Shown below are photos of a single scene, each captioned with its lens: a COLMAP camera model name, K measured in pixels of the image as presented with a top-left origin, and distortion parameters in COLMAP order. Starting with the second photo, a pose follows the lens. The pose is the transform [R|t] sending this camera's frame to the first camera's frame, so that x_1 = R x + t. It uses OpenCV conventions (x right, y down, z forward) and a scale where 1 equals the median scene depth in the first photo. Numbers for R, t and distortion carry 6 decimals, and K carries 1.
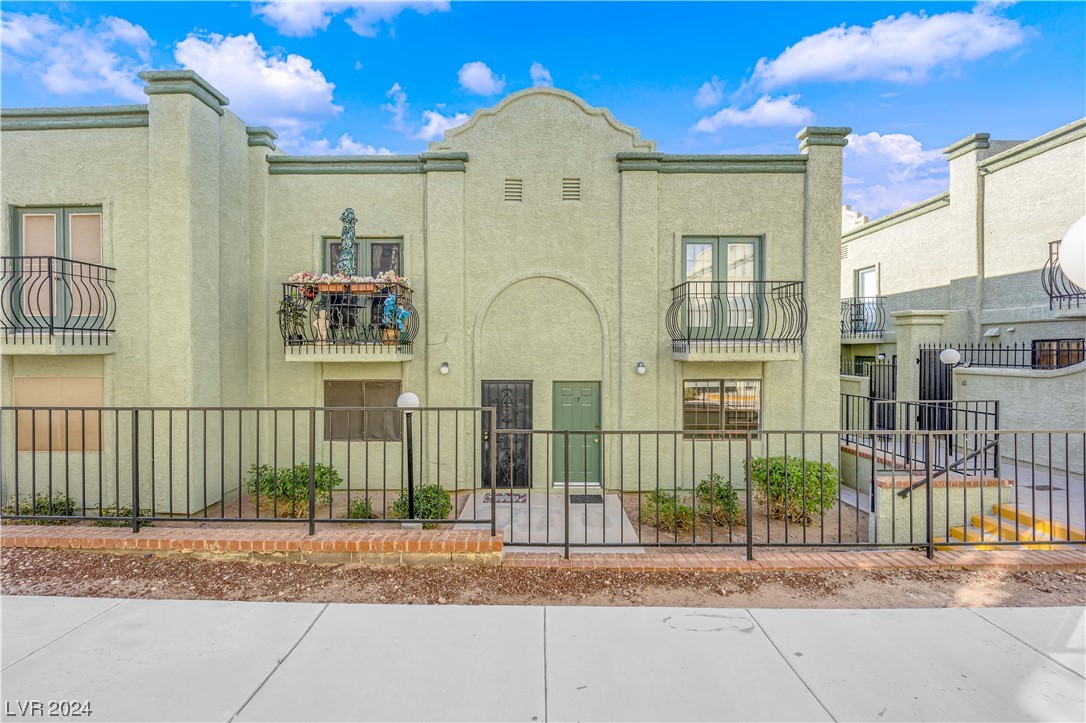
lens RADIAL K [[436.8, 0, 534.2], [0, 436.8, 358.6], [0, 0, 1]] dist [-0.008625, -0.000517]
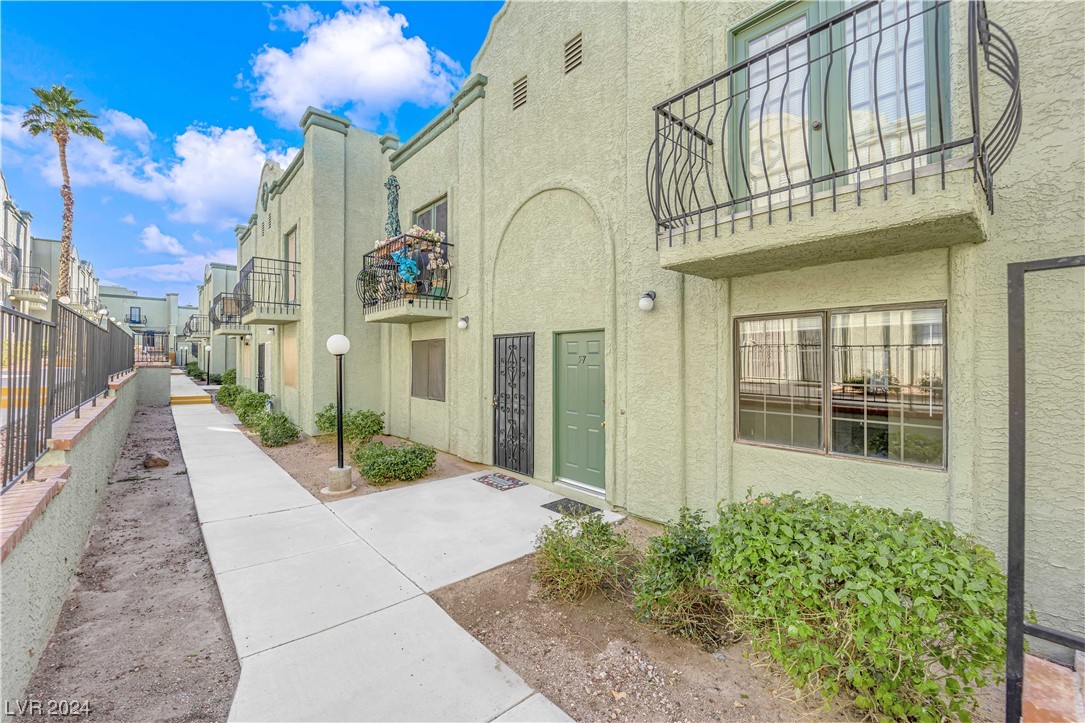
lens RADIAL K [[436.4, 0, 537.6], [0, 436.4, 355.8], [0, 0, 1]] dist [-0.008625, -0.000517]
pose [[0.672135, -0.004135, -0.740417, 0.556973], [-0.014124, 0.999731, -0.018405, 0.103536], [0.740293, 0.022828, 0.671896, 0.509010]]
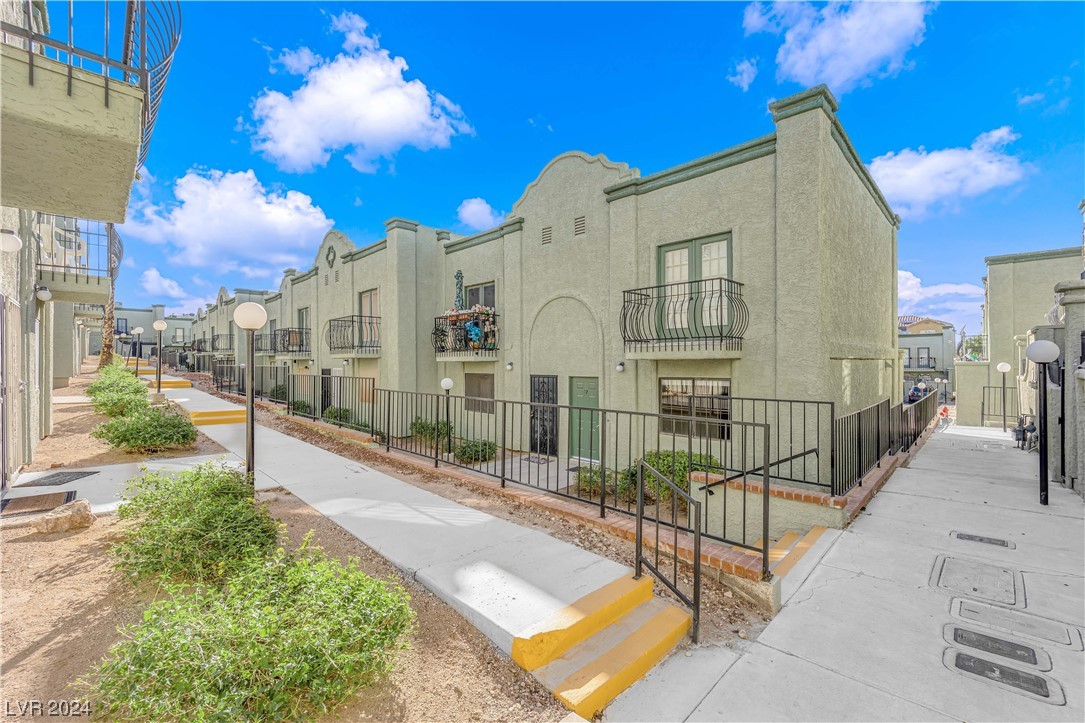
lens RADIAL K [[436.4, 0, 538.5], [0, 436.4, 362.5], [0, 0, 1]] dist [-0.008625, -0.000517]
pose [[0.718407, -0.002400, -0.695619, 0.884943], [-0.006479, 0.999928, -0.010142, 0.023775], [0.695593, 0.011793, 0.718339, 0.008415]]
